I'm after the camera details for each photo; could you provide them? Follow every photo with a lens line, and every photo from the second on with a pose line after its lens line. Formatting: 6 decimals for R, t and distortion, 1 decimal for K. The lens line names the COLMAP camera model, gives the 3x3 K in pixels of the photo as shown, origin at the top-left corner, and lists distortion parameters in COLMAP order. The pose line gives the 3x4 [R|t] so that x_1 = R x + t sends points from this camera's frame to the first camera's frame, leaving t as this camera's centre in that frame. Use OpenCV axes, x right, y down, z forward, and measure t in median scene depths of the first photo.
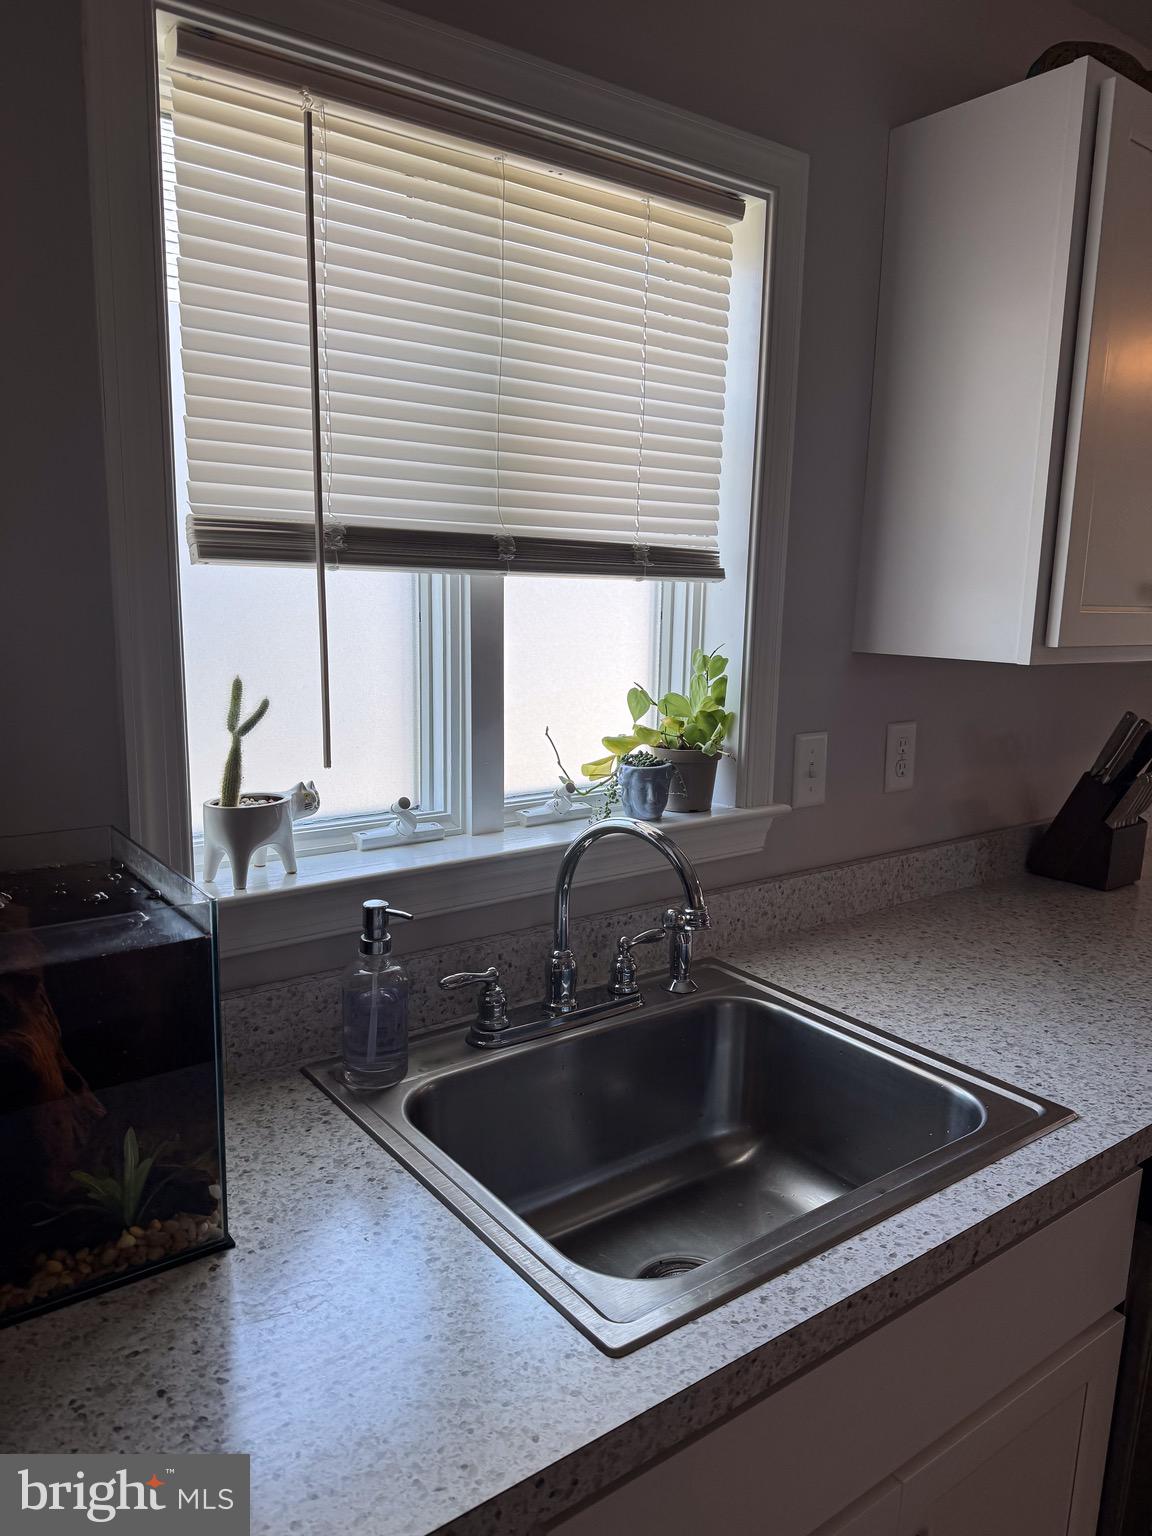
lens RADIAL K [[1087.9, 0, 576.0], [0, 1087.9, 768.0], [0, 0, 1]] dist [0.002412, -0.000015]
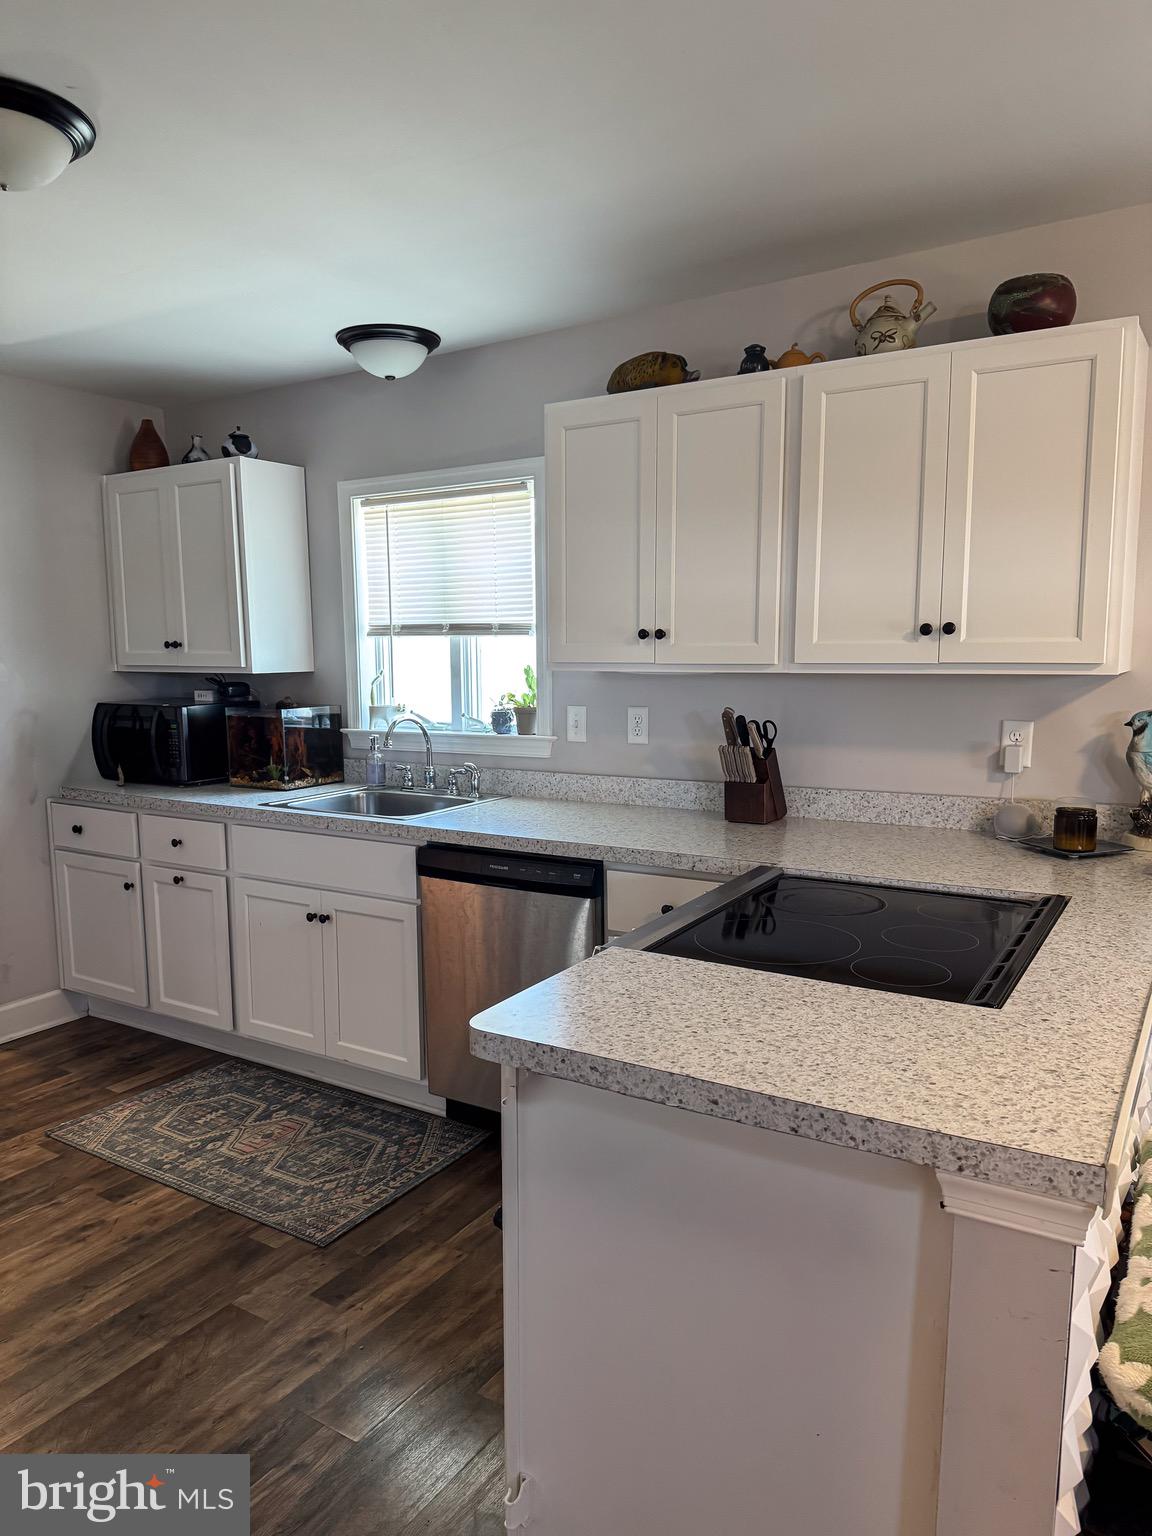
lens RADIAL K [[1087.9, 0, 576.0], [0, 1087.9, 768.0], [0, 0, 1]] dist [0.002412, -0.000015]
pose [[0.360360, 0.086051, -0.928836, 2.237193], [-0.136185, 0.989920, 0.038874, 0.003798], [0.922819, 0.112485, 0.368447, 0.241784]]
